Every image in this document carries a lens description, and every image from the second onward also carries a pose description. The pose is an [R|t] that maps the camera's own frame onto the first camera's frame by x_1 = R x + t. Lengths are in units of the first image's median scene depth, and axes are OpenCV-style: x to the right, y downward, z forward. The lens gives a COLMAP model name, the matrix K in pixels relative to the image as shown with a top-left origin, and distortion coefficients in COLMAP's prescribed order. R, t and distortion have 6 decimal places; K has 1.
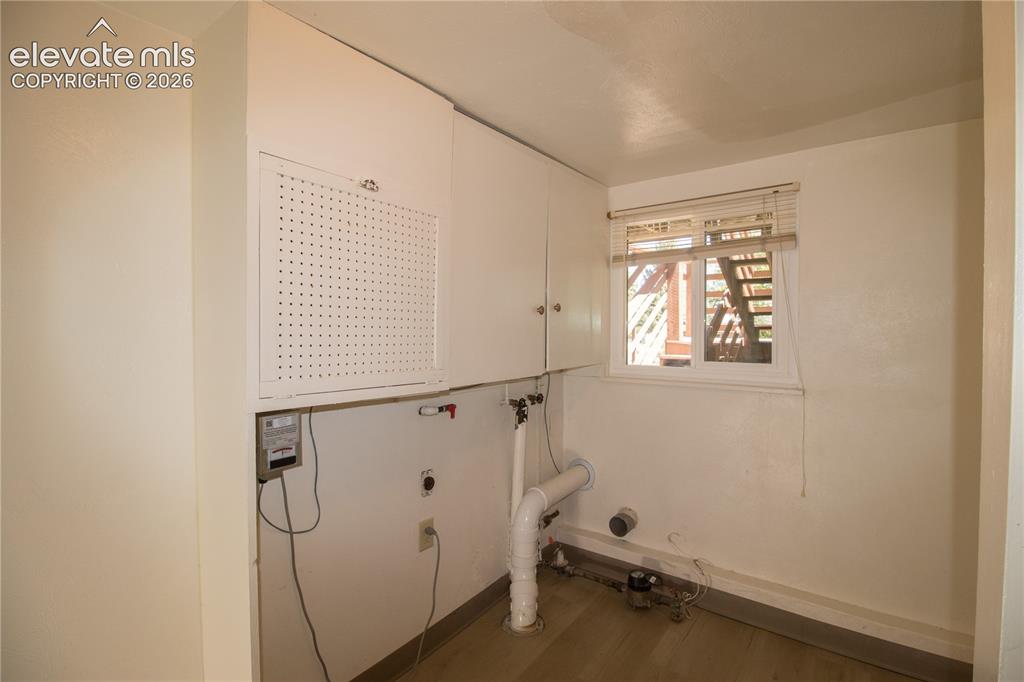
lens RADIAL K [[473.8, 0, 510.7], [0, 473.8, 337.5], [0, 0, 1]] dist [-0.004508, -0.004498]
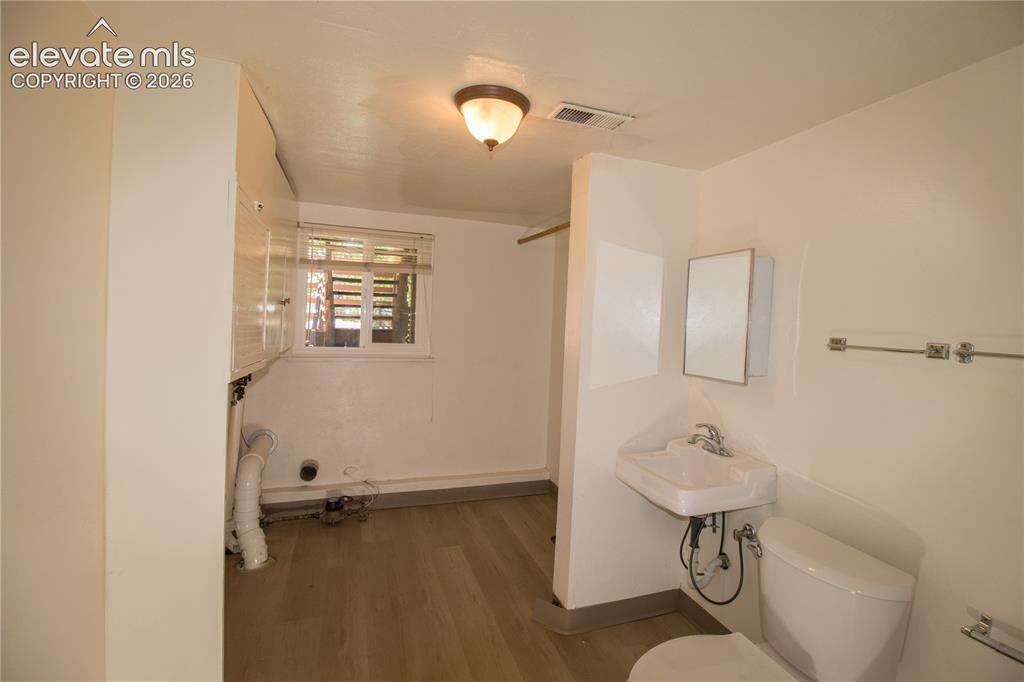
lens RADIAL K [[473.8, 0, 515.8], [0, 473.8, 338.6], [0, 0, 1]] dist [-0.004508, -0.004498]
pose [[0.575819, -0.007952, 0.817538, -0.525340], [-0.021040, 0.999477, 0.024541, -0.006777], [-0.817306, -0.031333, 0.575351, -0.190383]]
